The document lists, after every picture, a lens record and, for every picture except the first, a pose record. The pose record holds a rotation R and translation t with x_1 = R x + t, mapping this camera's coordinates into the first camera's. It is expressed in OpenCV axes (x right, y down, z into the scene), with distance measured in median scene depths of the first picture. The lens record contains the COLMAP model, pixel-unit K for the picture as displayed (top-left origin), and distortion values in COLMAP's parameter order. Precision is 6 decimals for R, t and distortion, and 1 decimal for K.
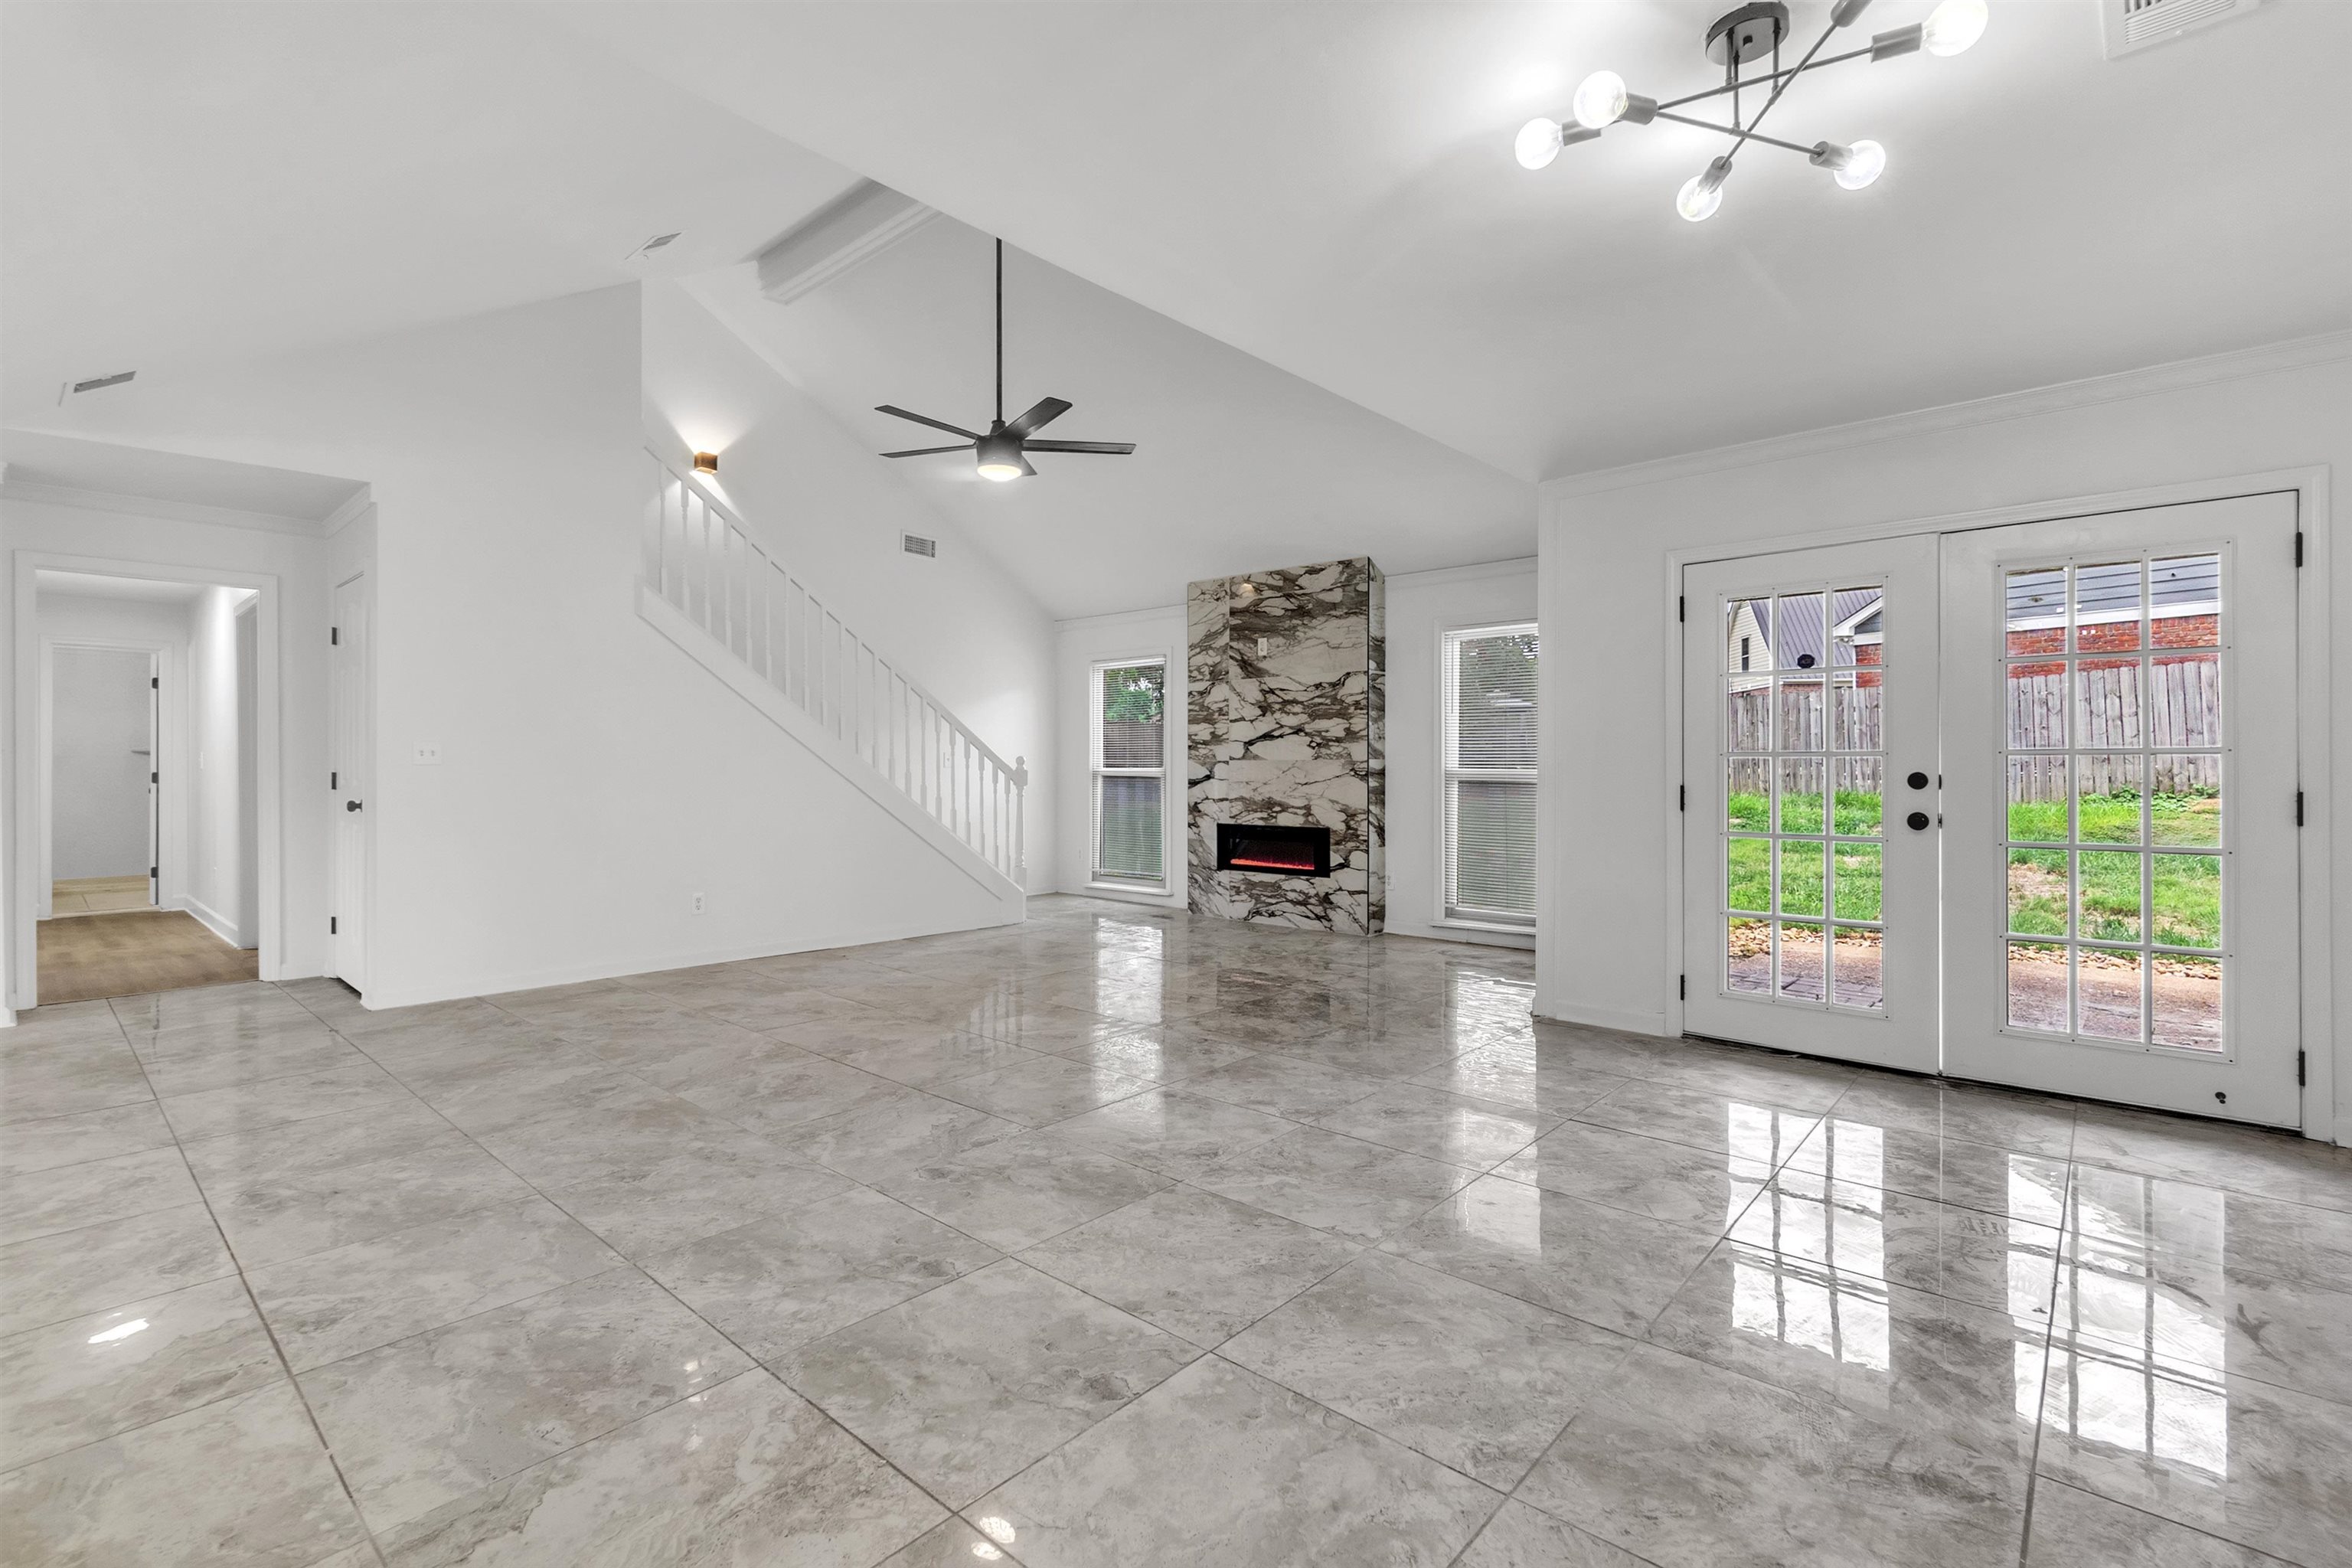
lens RADIAL K [[1054.6, 0, 1172.1], [0, 1054.6, 778.5], [0, 0, 1]] dist [-0.000451, -0.000381]
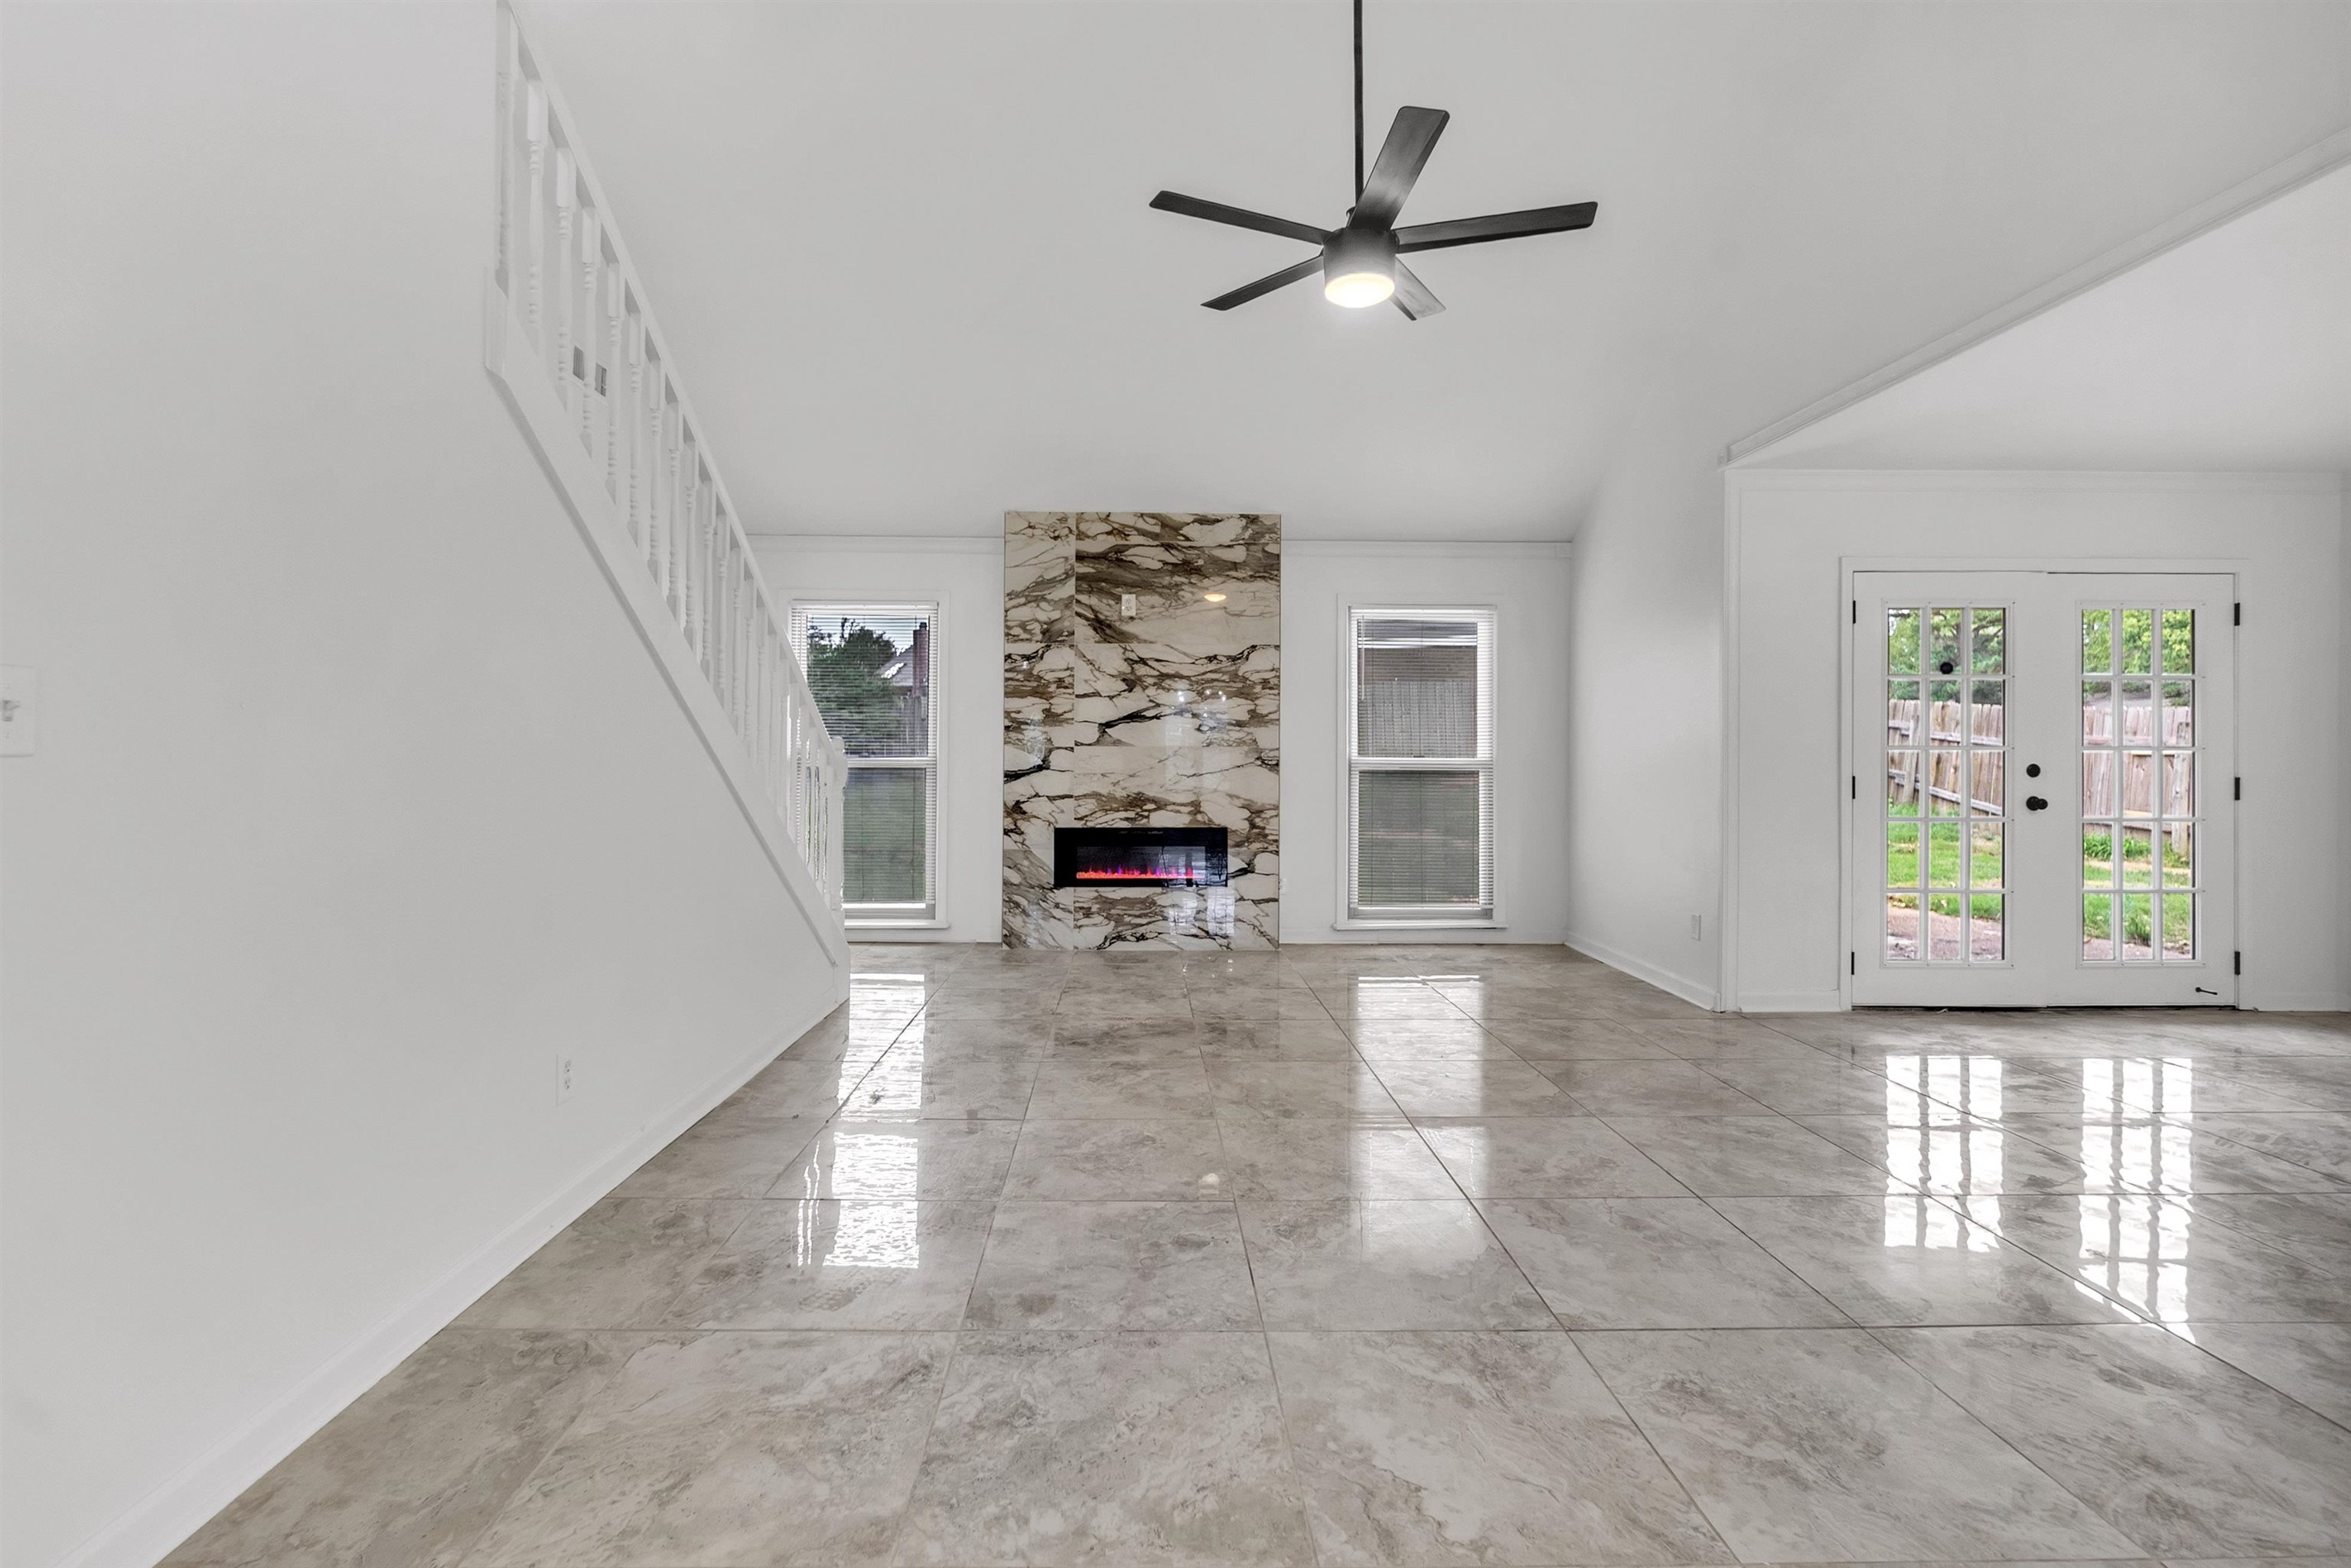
lens RADIAL K [[1054.1, 0, 1170.5], [0, 1054.1, 760.5], [0, 0, 1]] dist [-0.000451, -0.000381]
pose [[0.730451, 0.002037, 0.682962, -0.439886], [0.001891, 0.999986, -0.005005, -0.002587], [-0.682962, 0.004947, 0.730437, 0.394745]]
